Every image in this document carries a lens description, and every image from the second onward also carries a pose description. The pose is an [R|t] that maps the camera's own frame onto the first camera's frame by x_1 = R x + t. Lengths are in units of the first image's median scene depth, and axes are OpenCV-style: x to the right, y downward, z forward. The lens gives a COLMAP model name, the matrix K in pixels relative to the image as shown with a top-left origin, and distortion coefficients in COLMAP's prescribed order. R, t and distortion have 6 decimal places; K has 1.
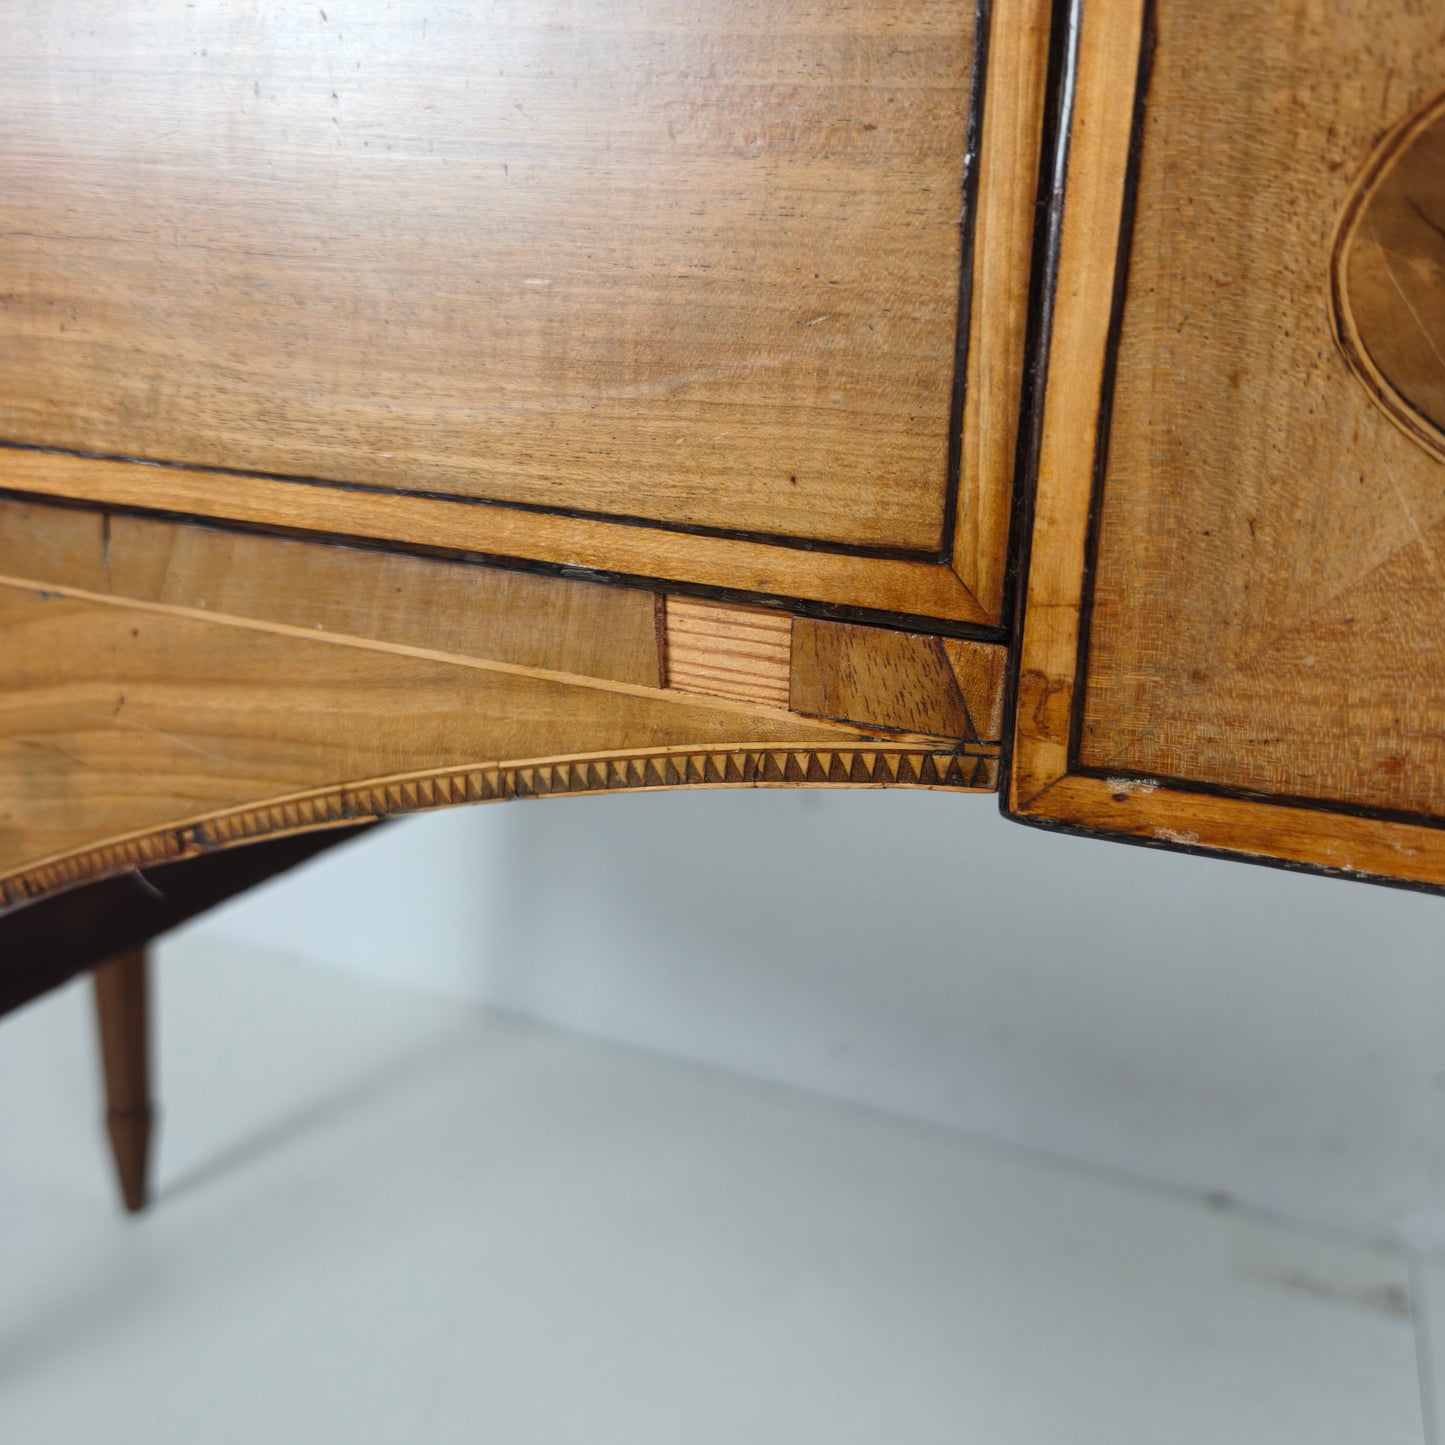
lens RADIAL K [[1321.6, 0, 729.1], [0, 1321.6, 694.0], [0, 0, 1]] dist [0.023149, 0.001251]
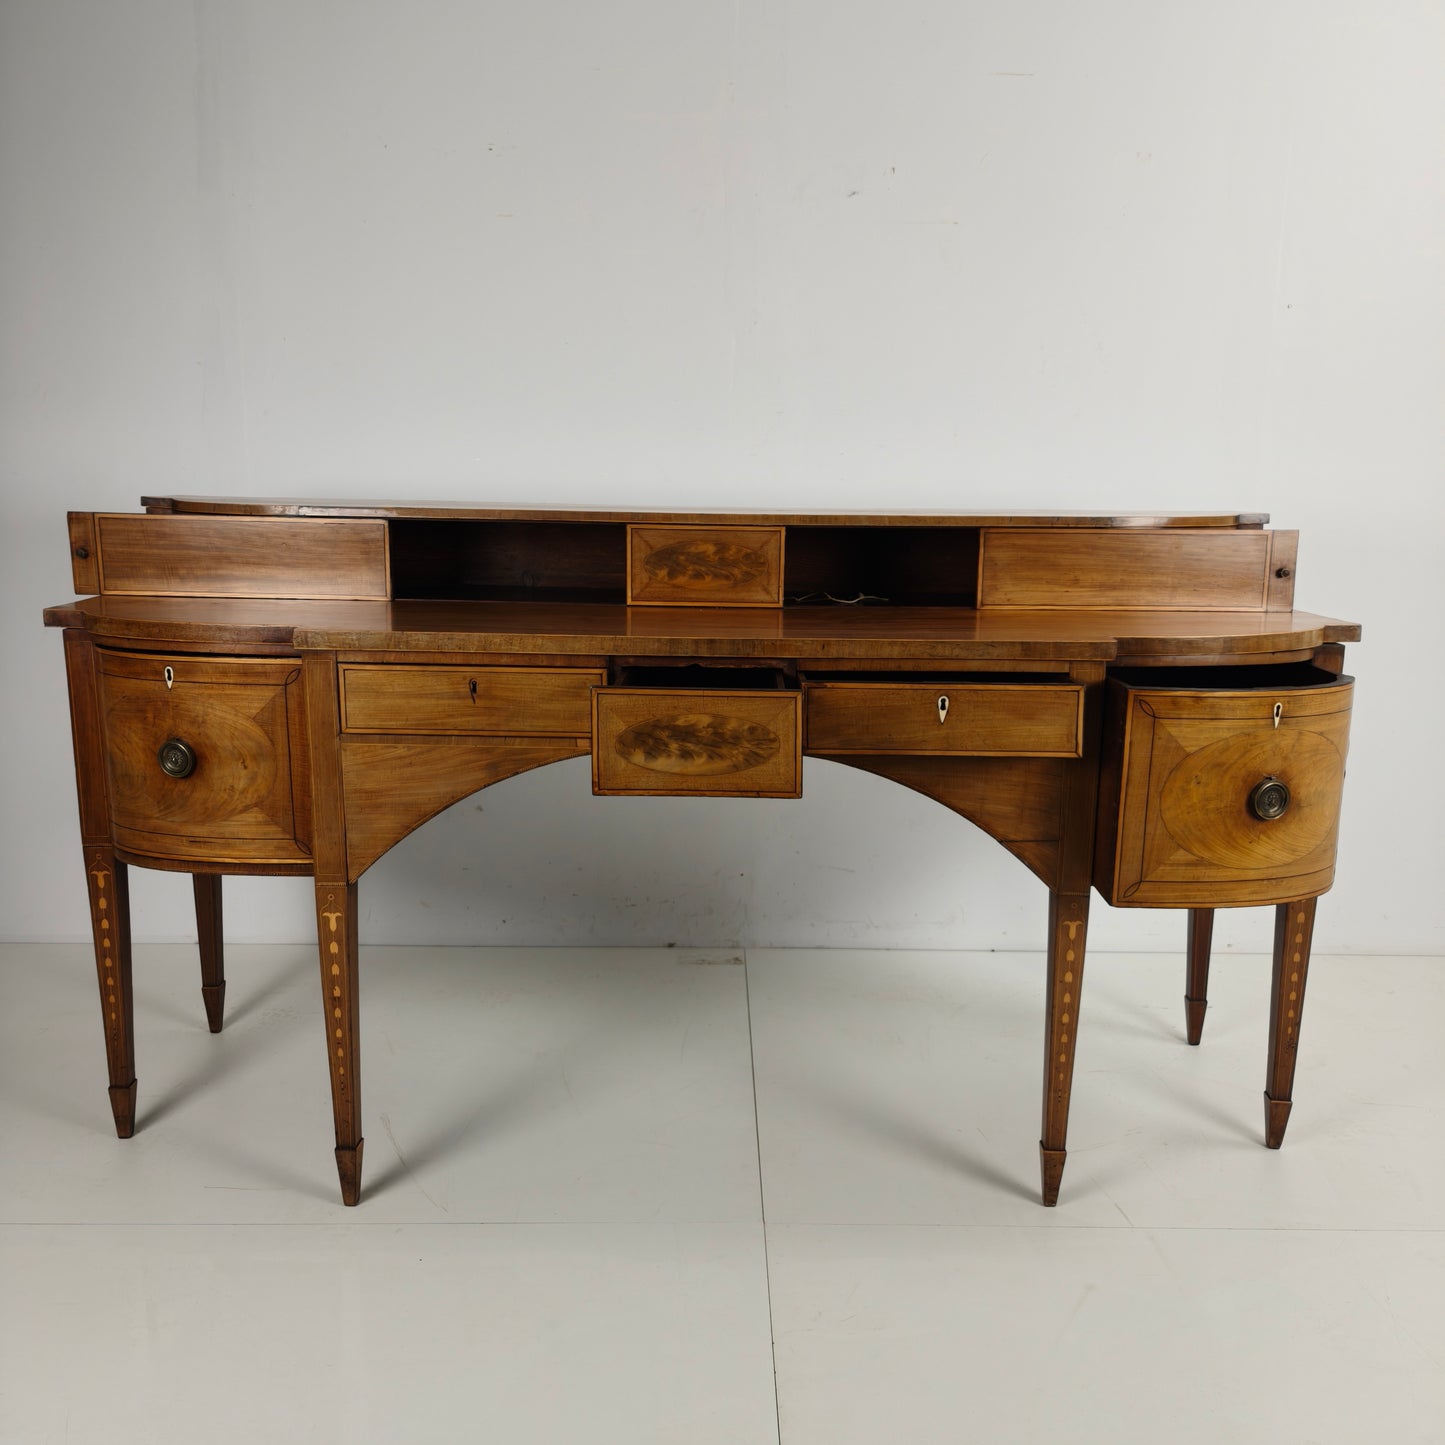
lens RADIAL K [[1327.2, 0, 729.1], [0, 1327.2, 703.6], [0, 0, 1]] dist [0.016009, 0.011506]
pose [[0.911487, -0.123886, 0.392230, -2.891487], [0.138966, 0.990245, -0.010169, -0.070781], [-0.387144, 0.063775, 0.919811, -8.716886]]
